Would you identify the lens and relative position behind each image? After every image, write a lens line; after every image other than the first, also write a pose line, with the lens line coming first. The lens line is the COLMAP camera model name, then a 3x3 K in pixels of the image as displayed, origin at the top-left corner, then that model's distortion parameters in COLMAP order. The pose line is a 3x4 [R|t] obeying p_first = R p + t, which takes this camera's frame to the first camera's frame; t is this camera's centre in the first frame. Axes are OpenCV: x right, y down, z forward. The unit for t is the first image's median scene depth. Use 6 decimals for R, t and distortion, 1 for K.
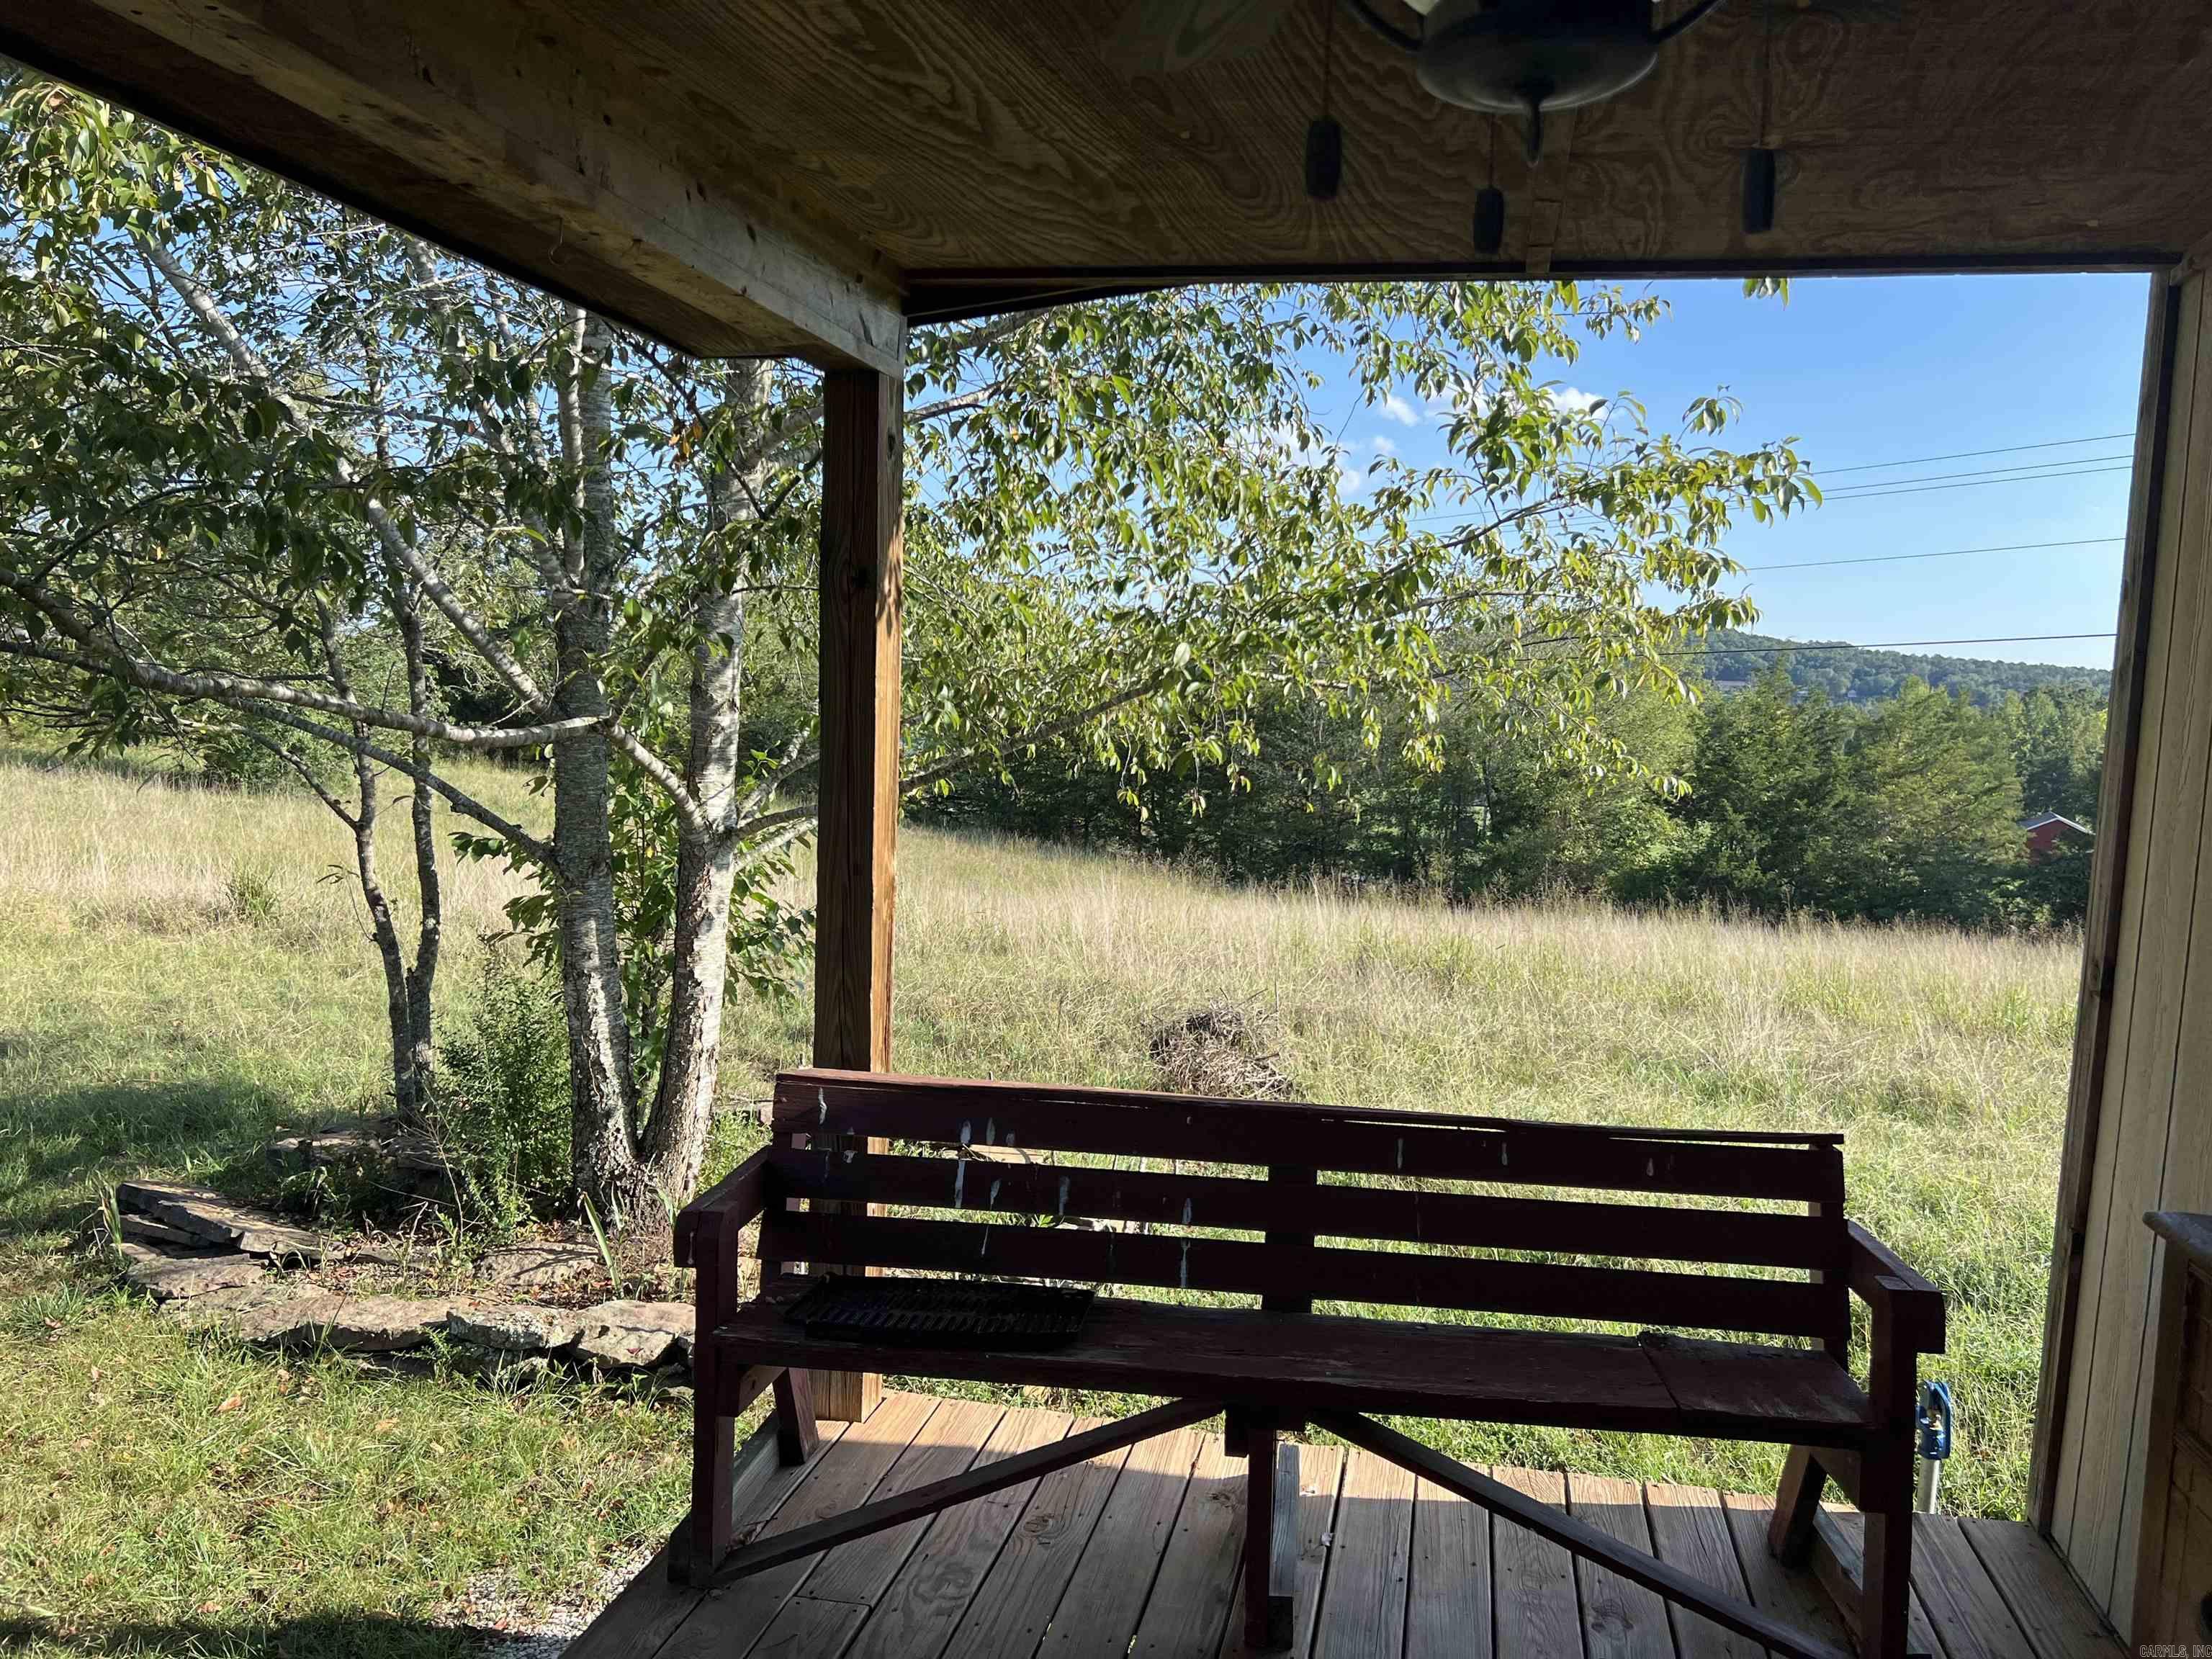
lens RADIAL K [[1696.3, 0, 1106.0], [0, 1696.3, 829.5], [0, 0, 1]] dist [0.093009, -0.098447]
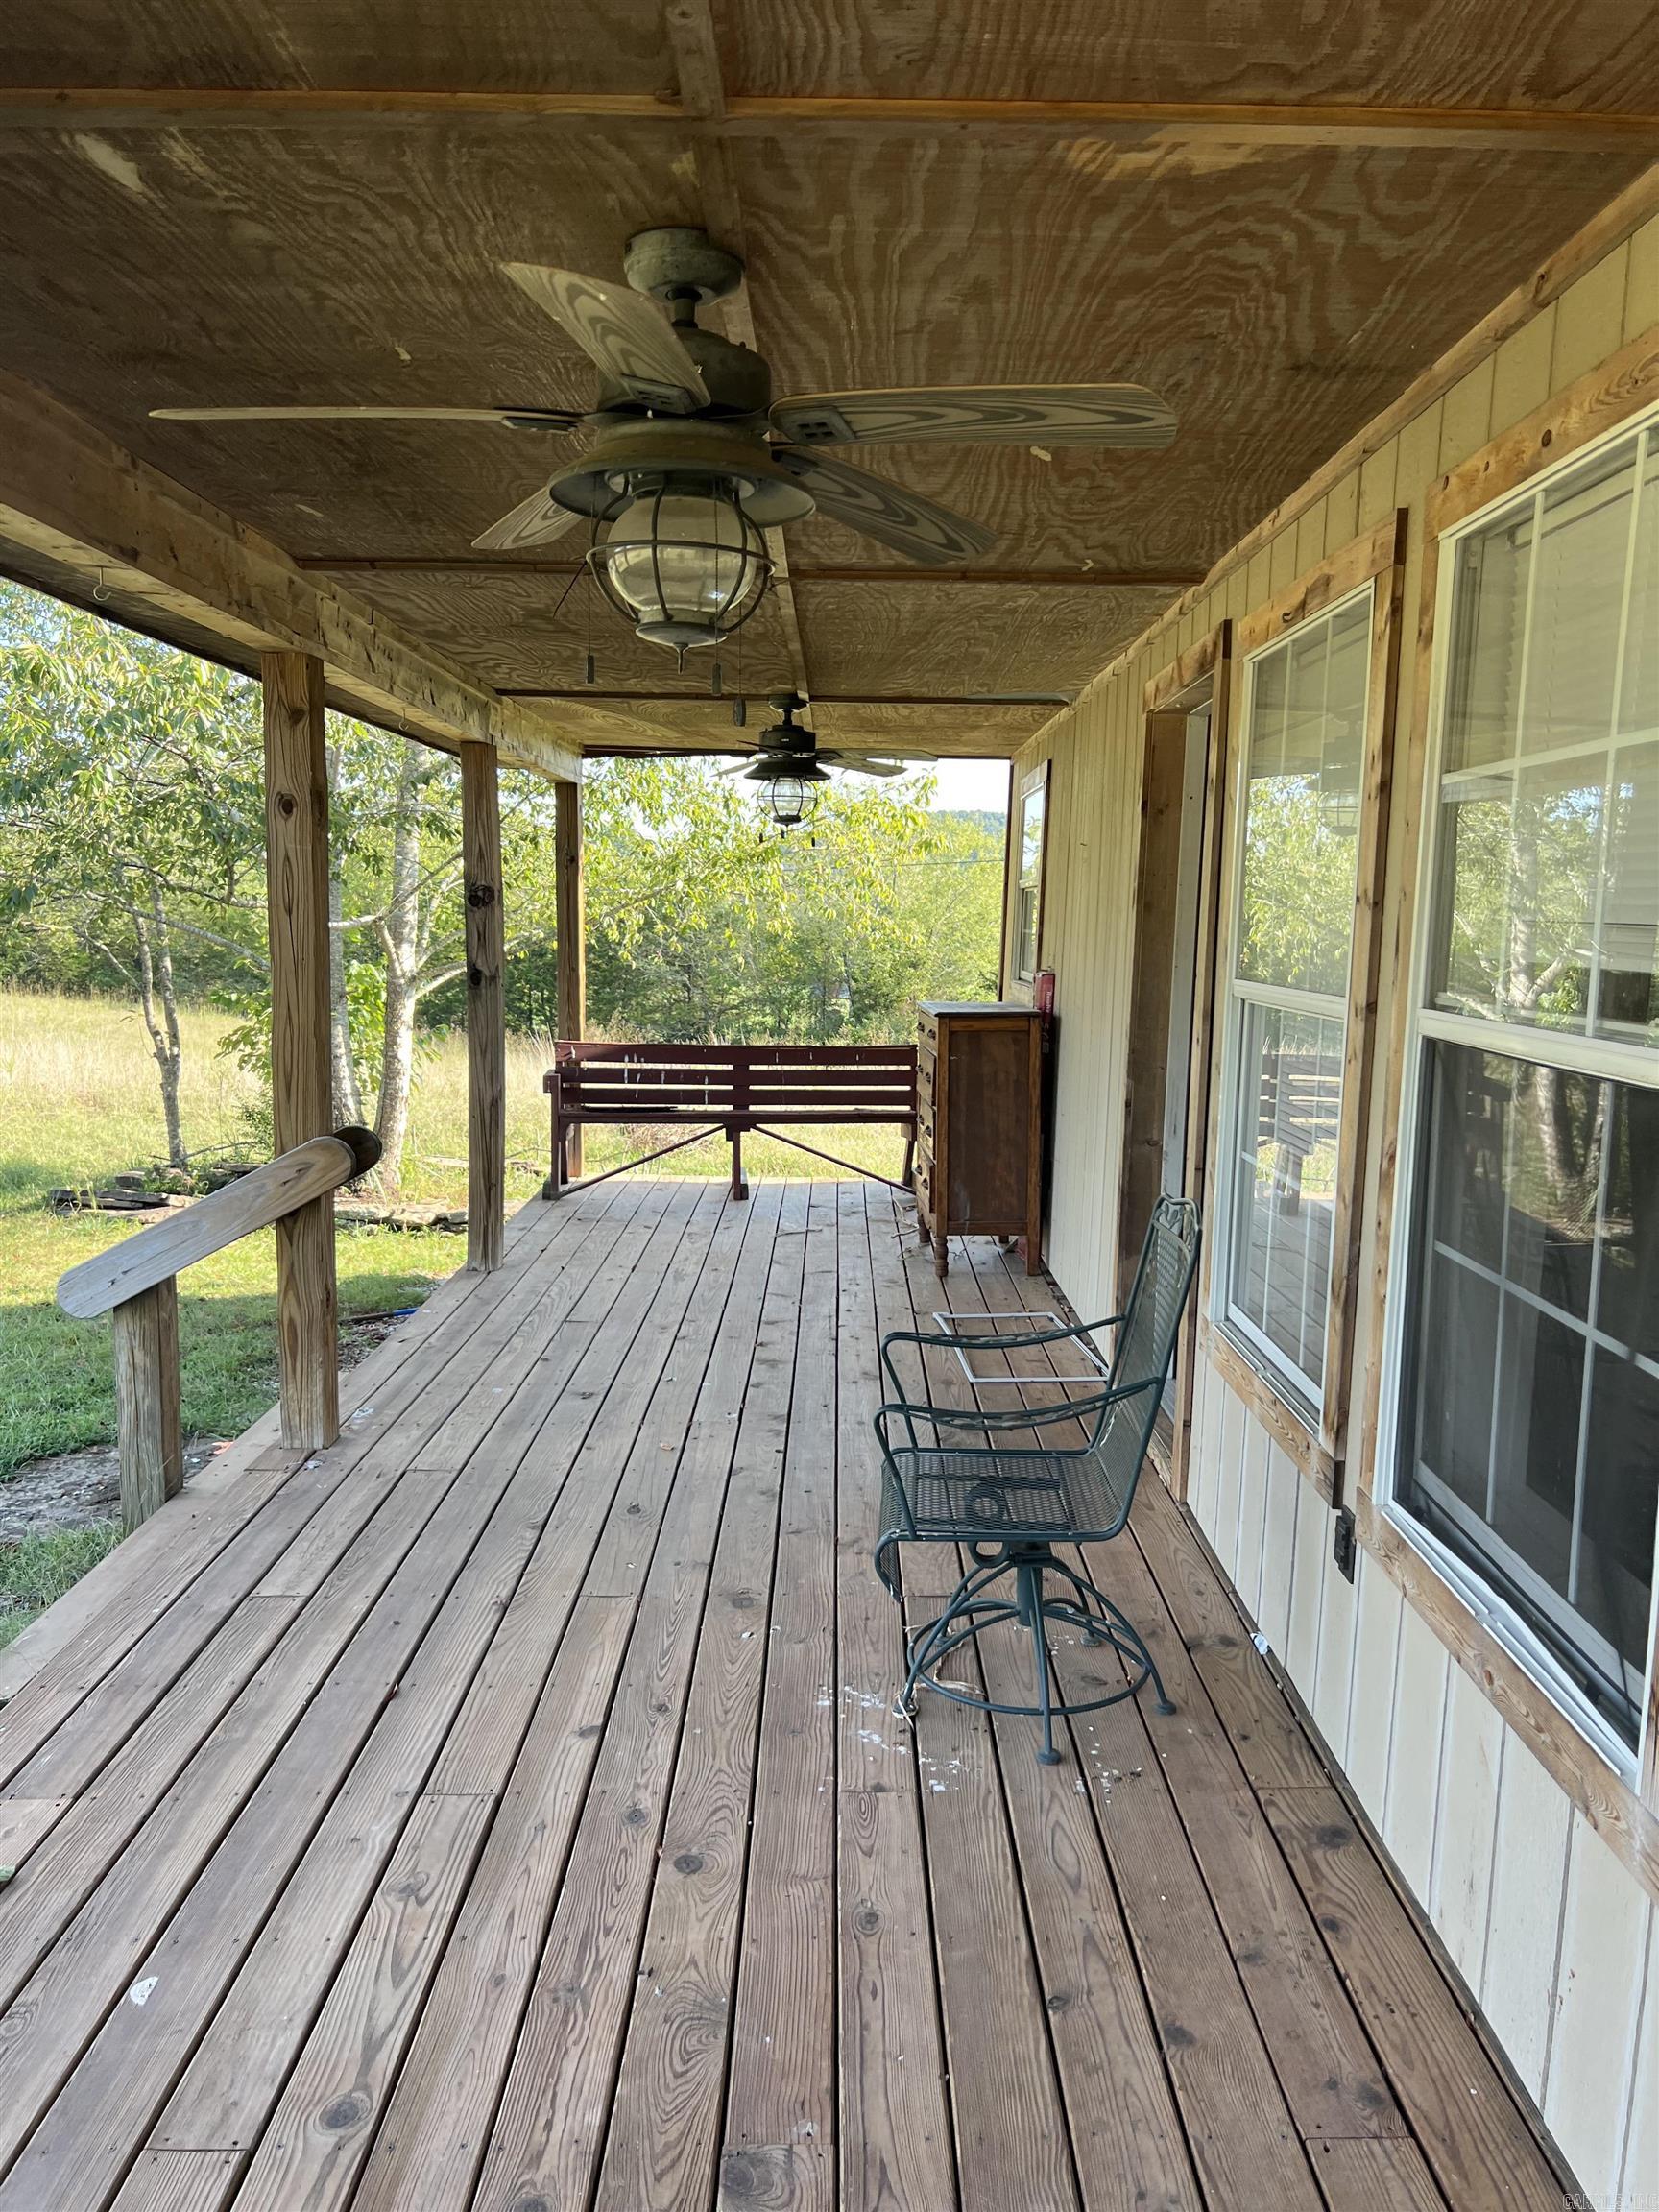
lens RADIAL K [[1696.3, 0, 829.5], [0, 1696.3, 1106.0], [0, 0, 1]] dist [0.093009, -0.098447]
pose [[0.978841, -0.035897, 0.201448, -0.178798], [0.027098, 0.998562, 0.046265, 0.074876], [-0.202819, -0.039827, 0.978406, -1.013039]]
